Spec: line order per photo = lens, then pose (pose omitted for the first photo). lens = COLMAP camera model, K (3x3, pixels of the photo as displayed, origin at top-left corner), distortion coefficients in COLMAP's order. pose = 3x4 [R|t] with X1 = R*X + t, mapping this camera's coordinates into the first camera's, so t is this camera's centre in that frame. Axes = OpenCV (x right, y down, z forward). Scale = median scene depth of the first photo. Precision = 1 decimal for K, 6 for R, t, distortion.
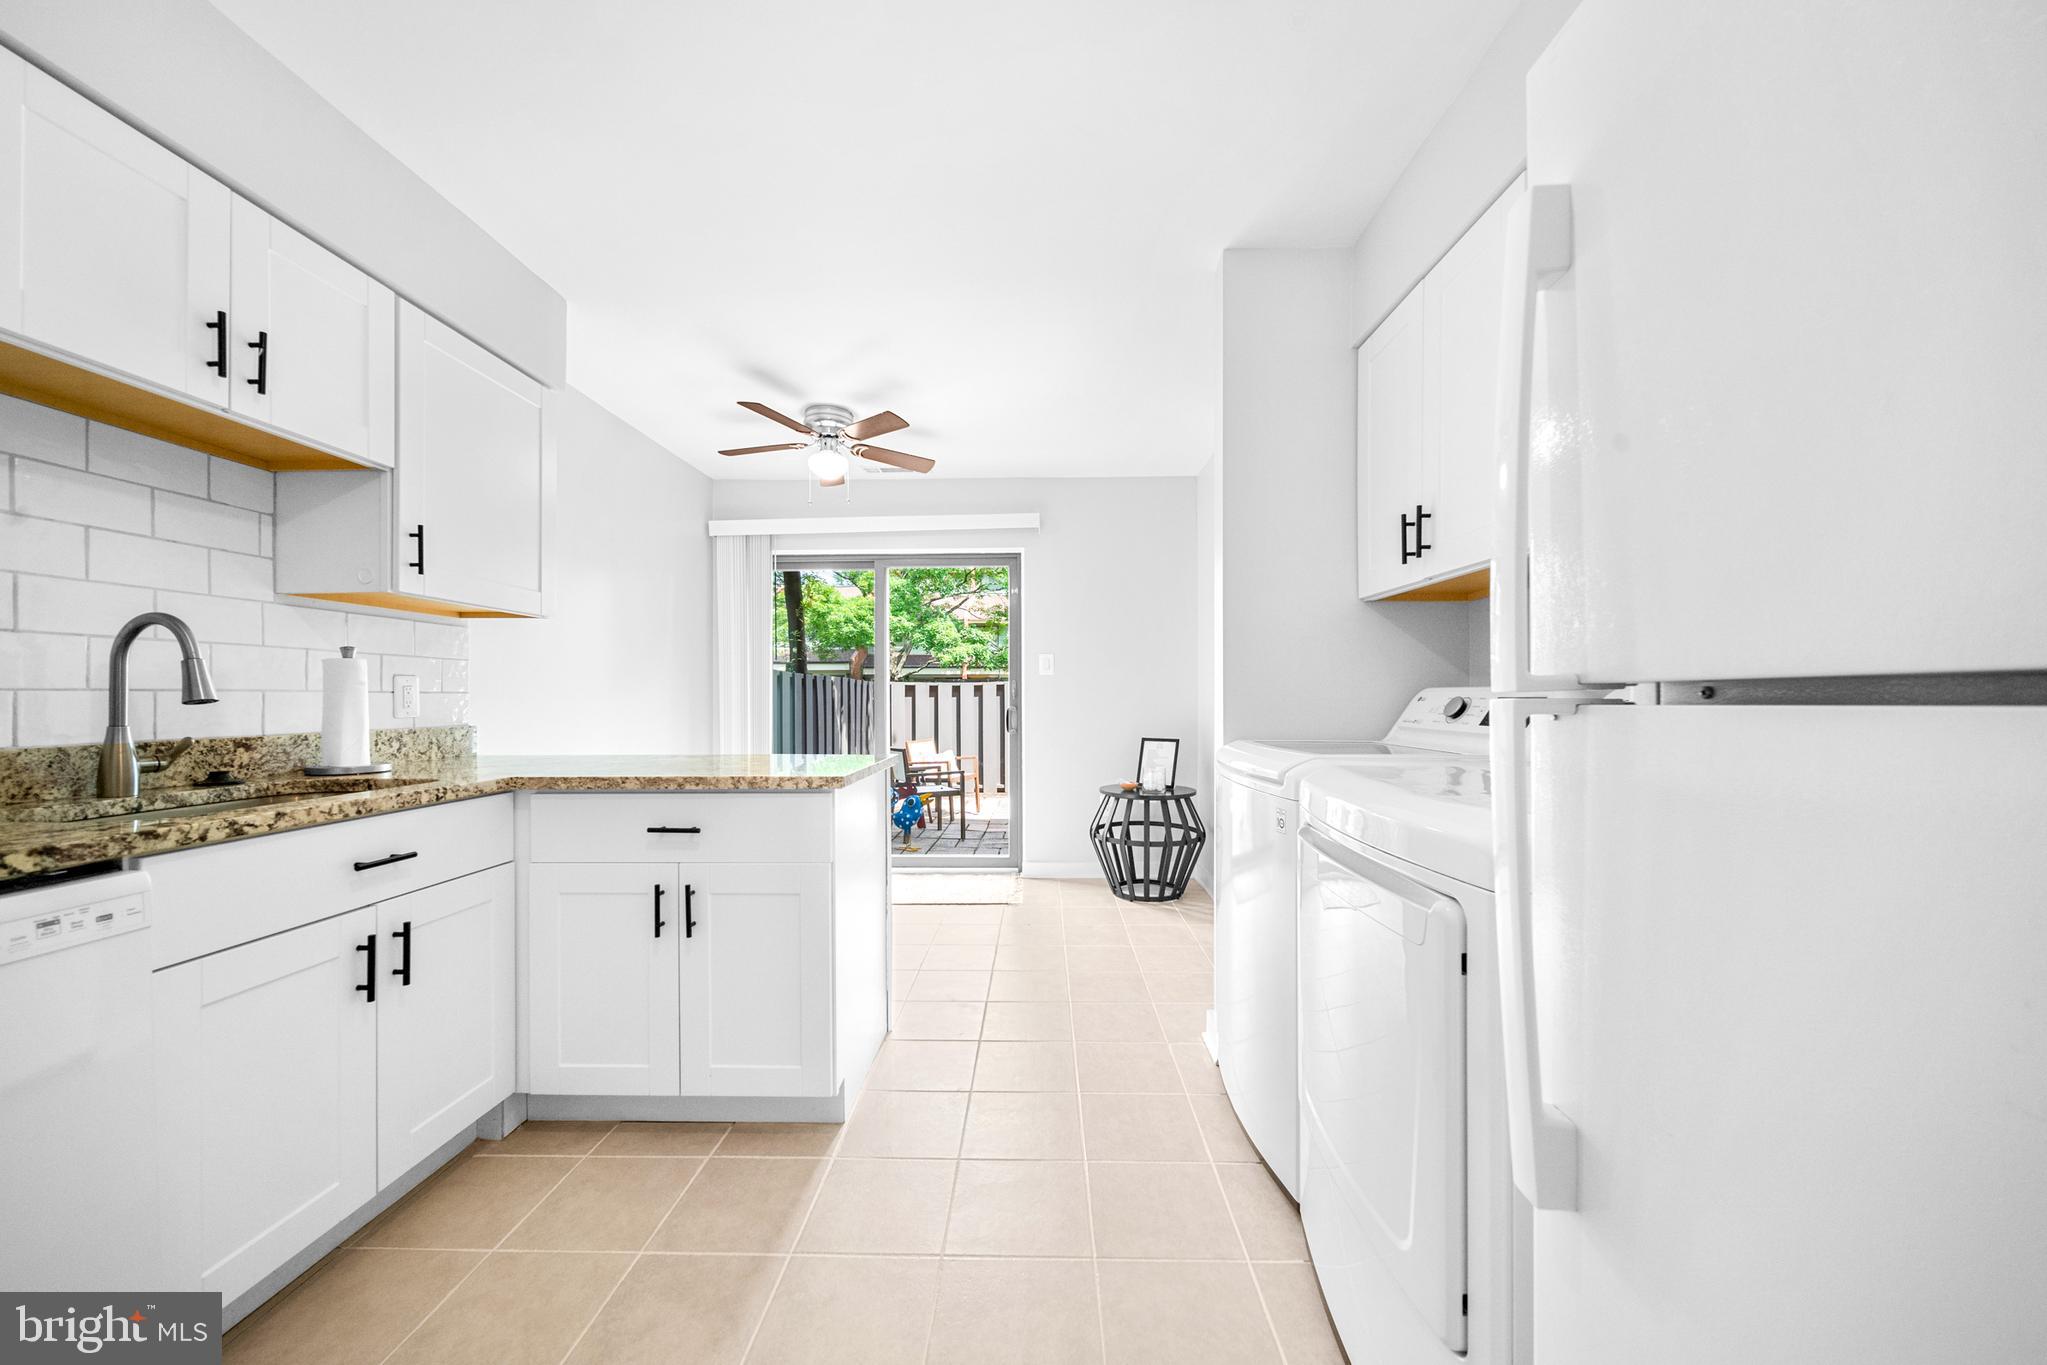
lens RADIAL K [[729.3, 0, 1026.0], [0, 729.3, 697.5], [0, 0, 1]] dist [-0.000025, -0.001590]
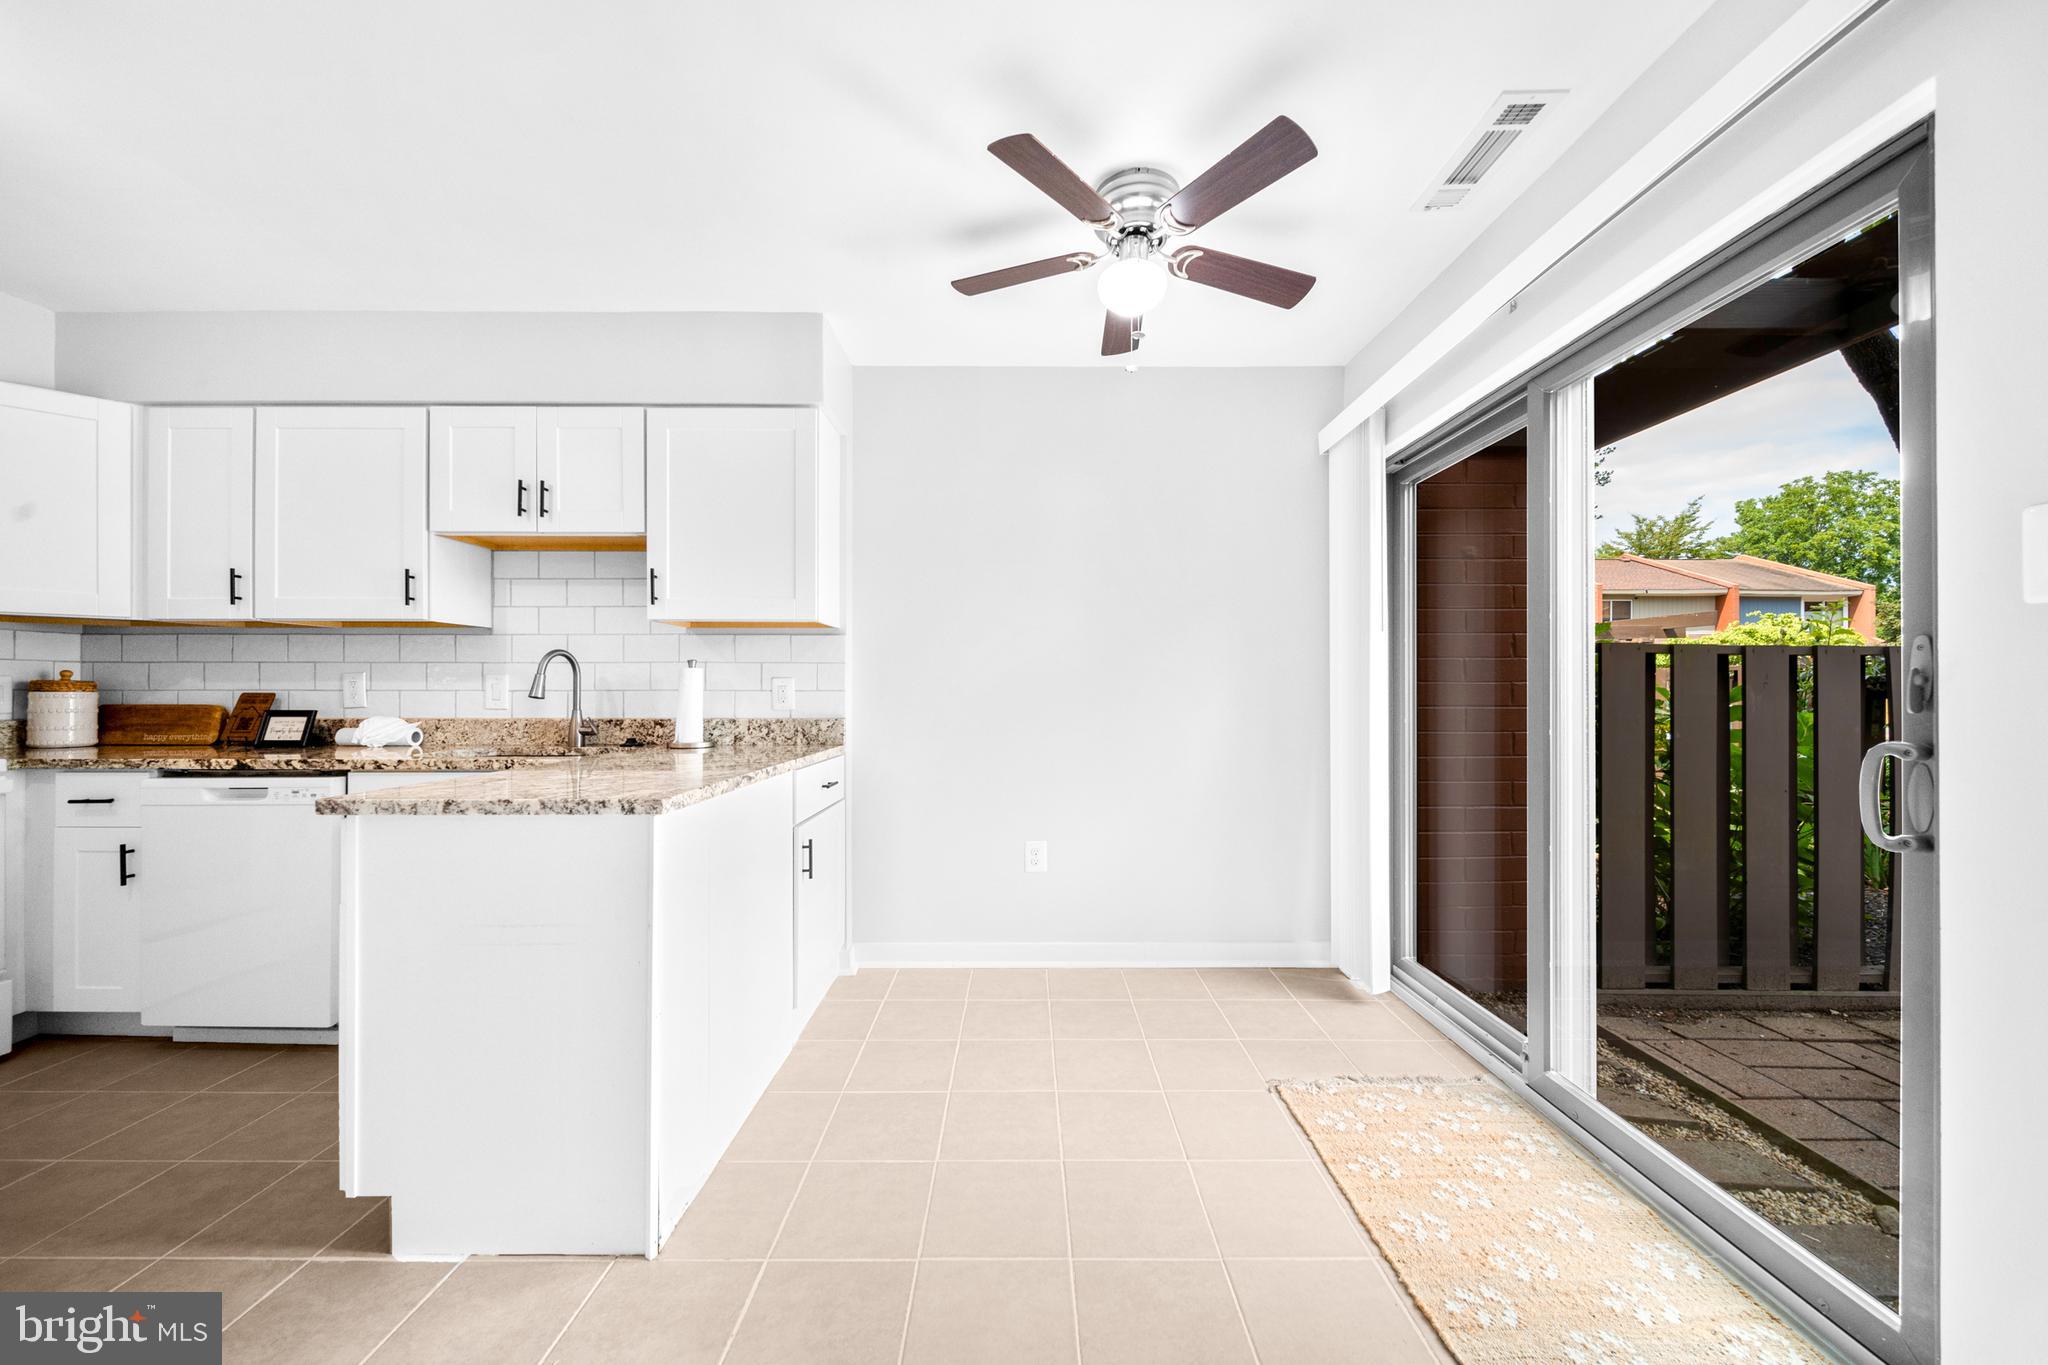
lens RADIAL K [[724.5, 0, 1025.9], [0, 724.5, 689.0], [0, 0, 1]] dist [-0.001504, -0.001296]
pose [[0.029963, 0.001390, -0.999550, 0.556849], [-0.001051, 0.999999, 0.001359, -0.015295], [0.999550, 0.001010, 0.029965, 1.723106]]
